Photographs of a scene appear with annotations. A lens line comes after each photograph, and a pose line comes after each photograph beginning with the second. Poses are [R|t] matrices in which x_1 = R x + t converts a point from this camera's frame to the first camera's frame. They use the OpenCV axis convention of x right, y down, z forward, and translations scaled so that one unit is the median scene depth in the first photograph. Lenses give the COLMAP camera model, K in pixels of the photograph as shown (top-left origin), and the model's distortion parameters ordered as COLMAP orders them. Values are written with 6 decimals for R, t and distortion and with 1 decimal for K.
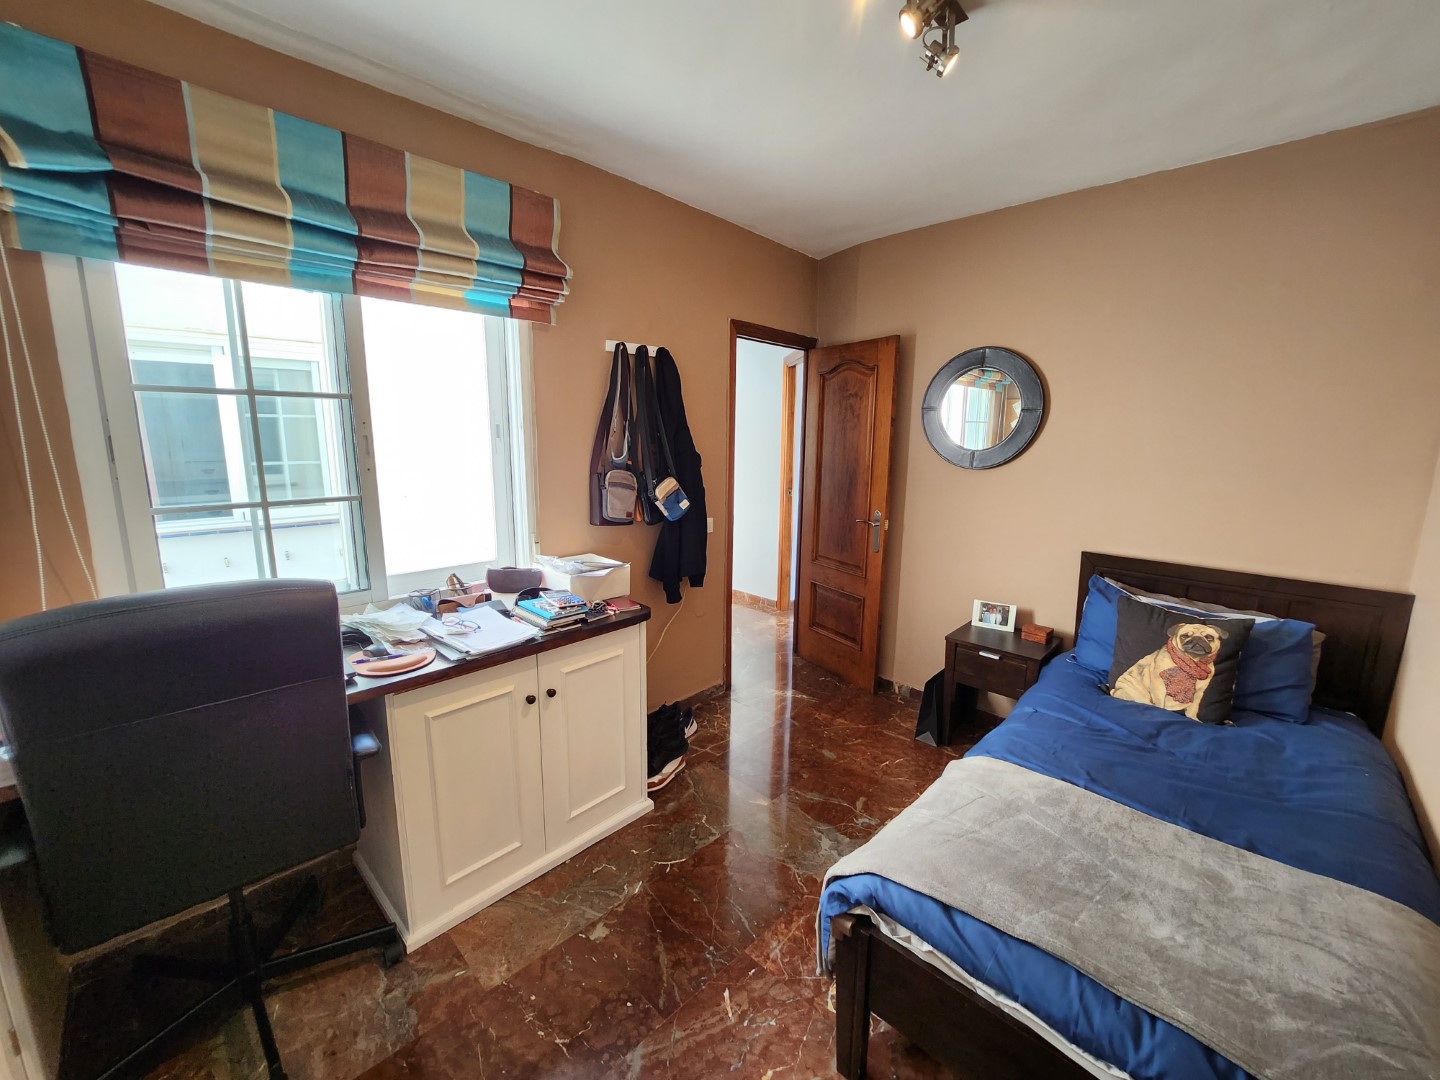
lens RADIAL K [[577.6, 0, 719.5], [0, 577.6, 535.8], [0, 0, 1]] dist [-0.018636, -0.000101]
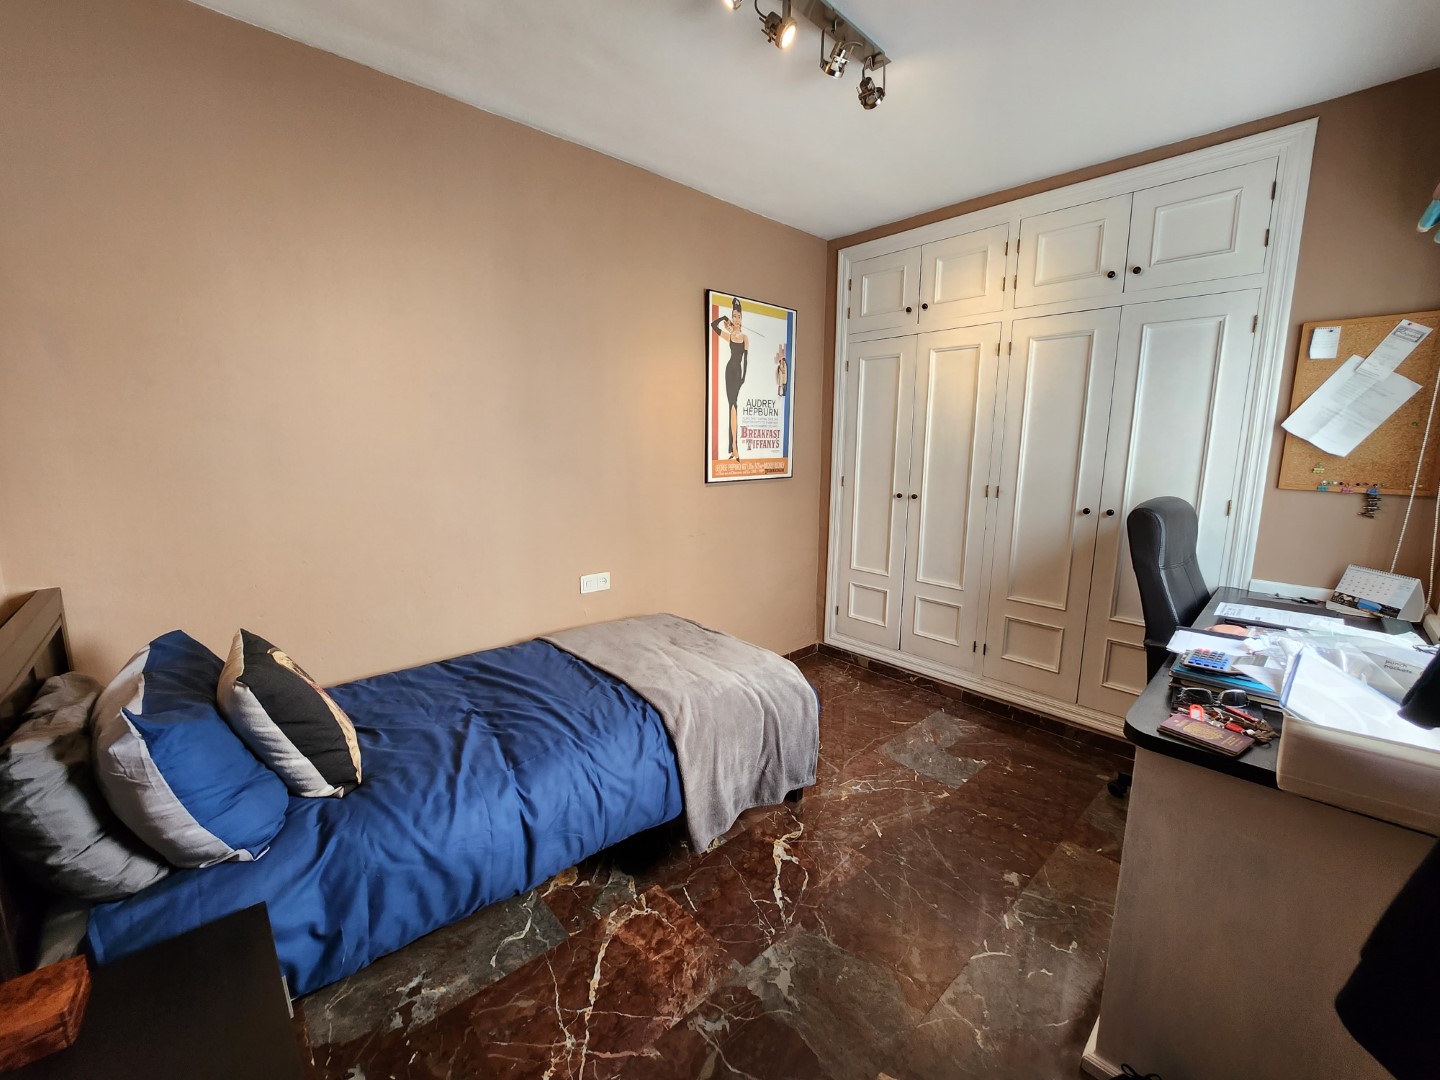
lens RADIAL K [[577.6, 0, 719.8], [0, 577.6, 533.4], [0, 0, 1]] dist [-0.018636, -0.000101]
pose [[-0.998353, -0.024700, 0.051779, 0.299065], [-0.006542, 0.945693, 0.324997, -0.259816], [-0.056995, 0.324123, -0.944297, 1.852344]]
